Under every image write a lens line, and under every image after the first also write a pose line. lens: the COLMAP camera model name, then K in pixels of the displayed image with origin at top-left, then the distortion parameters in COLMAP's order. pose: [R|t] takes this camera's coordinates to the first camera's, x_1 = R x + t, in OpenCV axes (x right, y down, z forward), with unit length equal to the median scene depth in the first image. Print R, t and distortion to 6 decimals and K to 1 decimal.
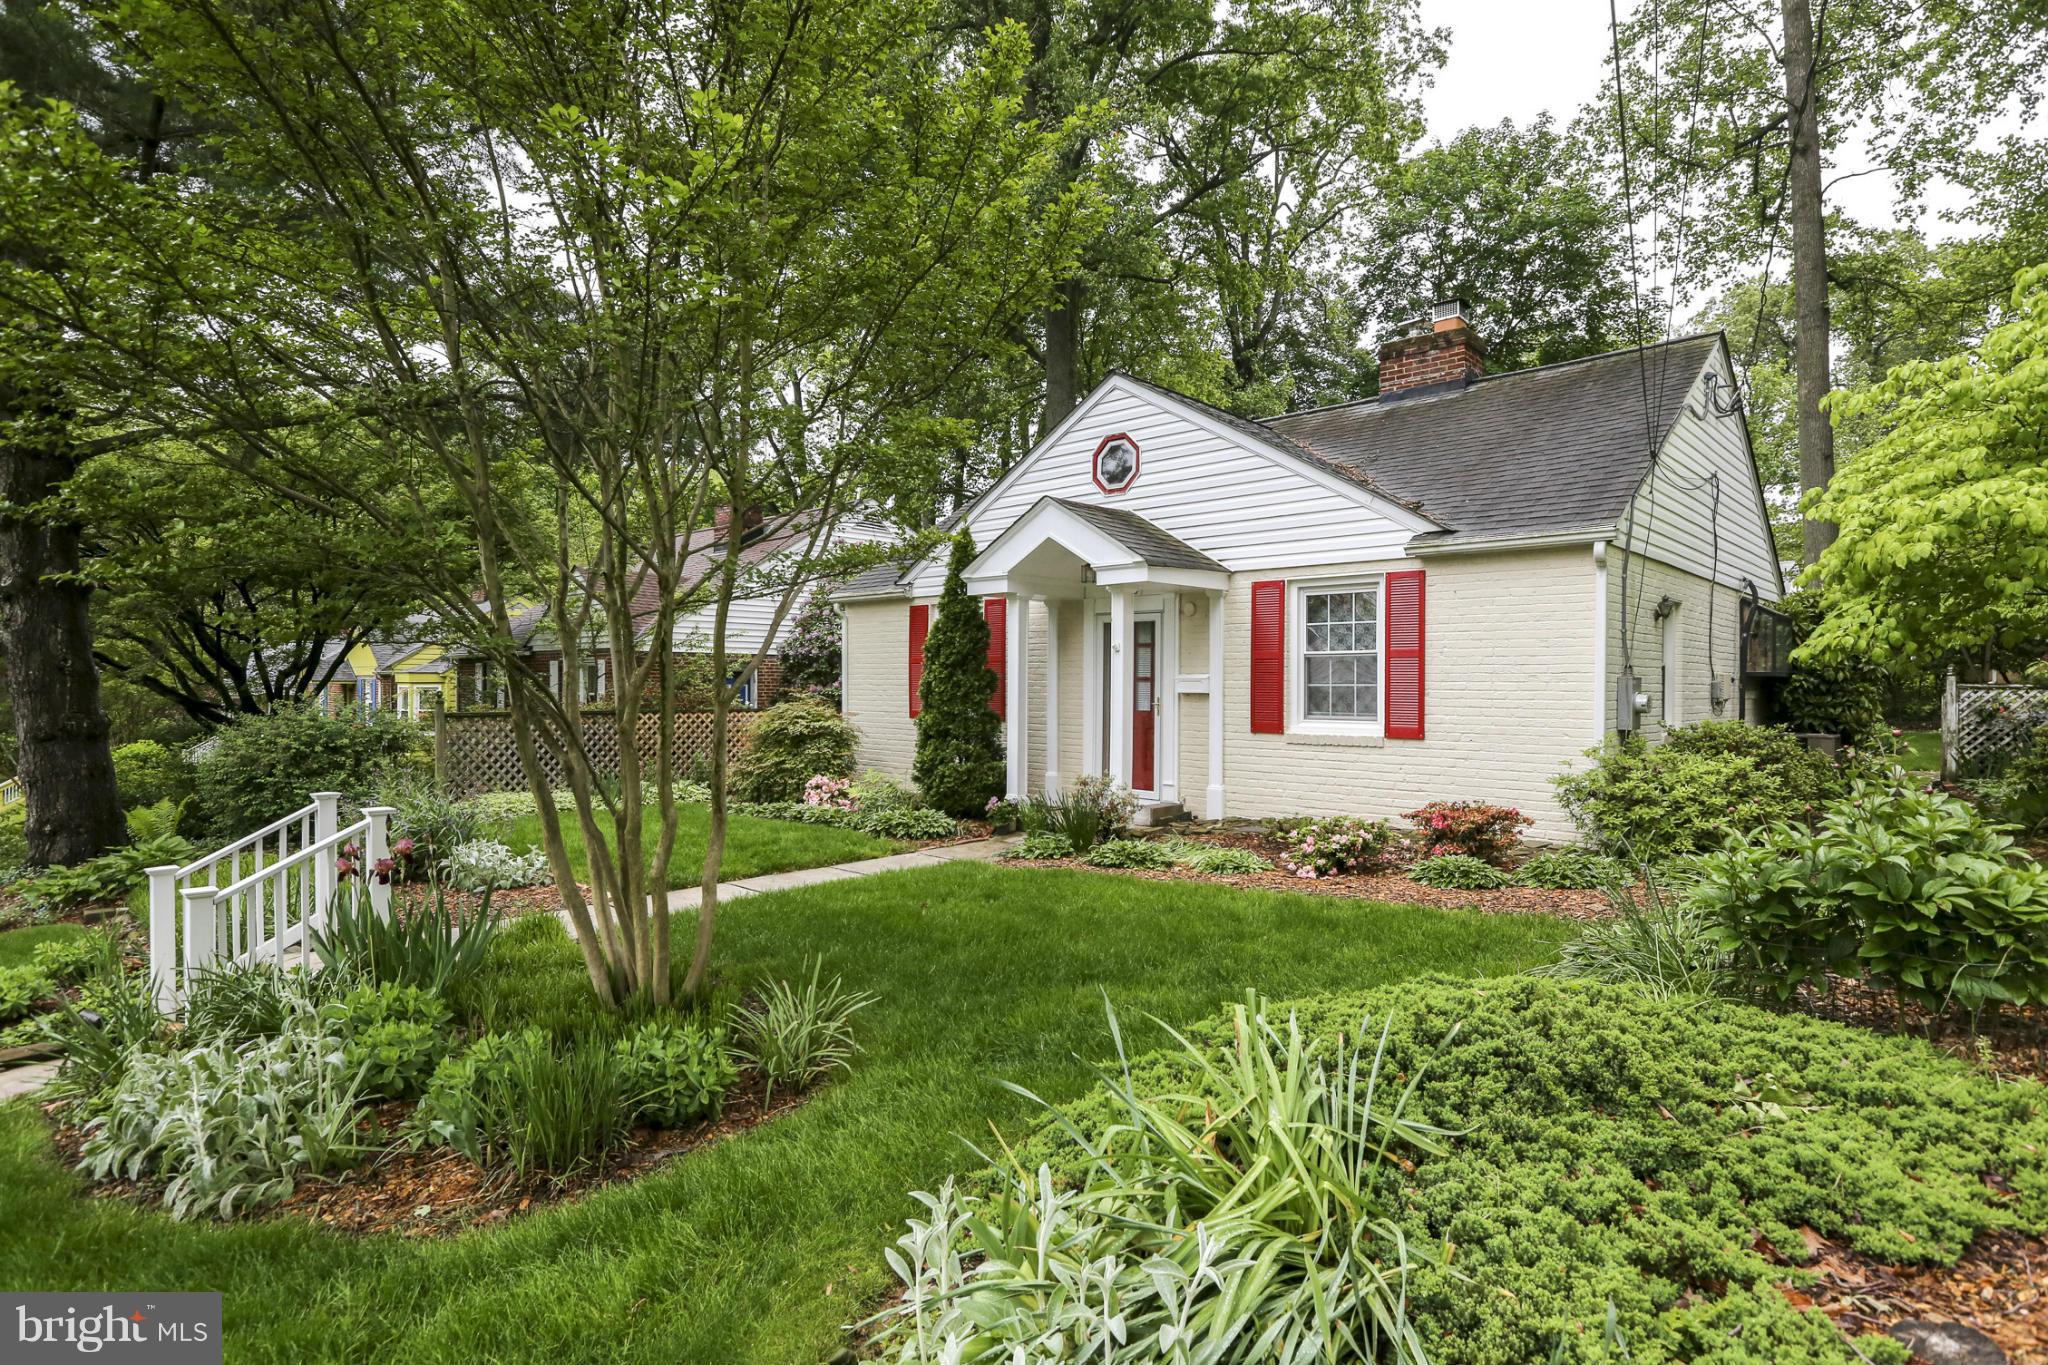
lens RADIAL K [[1069.7, 0, 1024.0], [0, 1069.7, 682.5], [0, 0, 1]] dist [-0.067595, 0.040562]
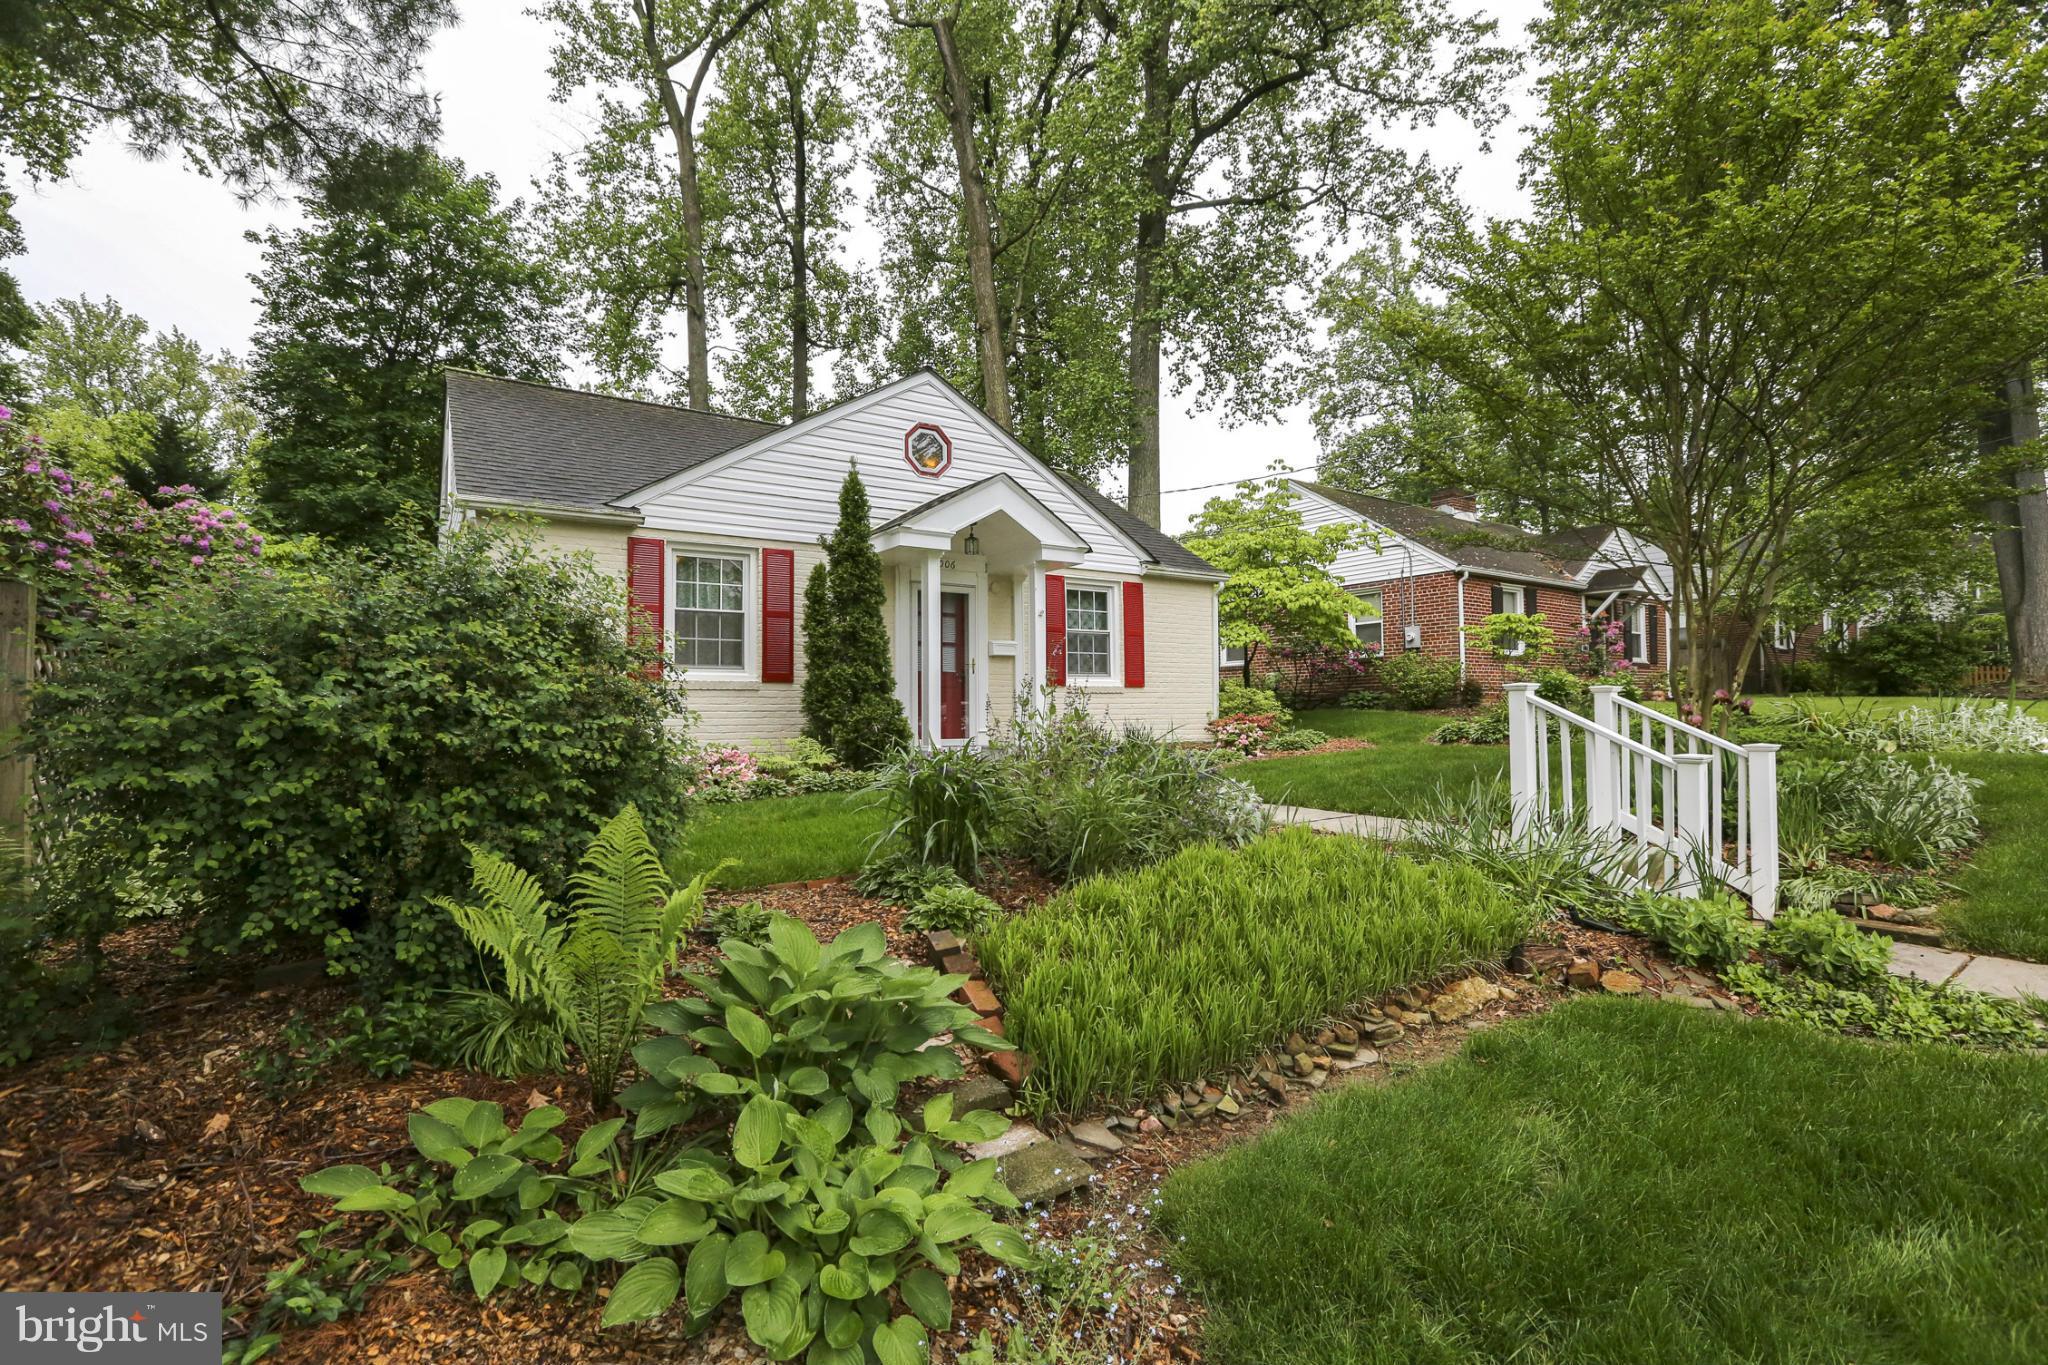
lens RADIAL K [[1069.7, 0, 1024.0], [0, 1069.7, 682.5], [0, 0, 1]] dist [-0.067595, 0.040562]
pose [[0.204582, 0.019640, 0.978652, -1.113980], [-0.006923, 0.999803, -0.018618, 0.068929], [-0.978825, -0.002966, 0.204677, 0.747734]]
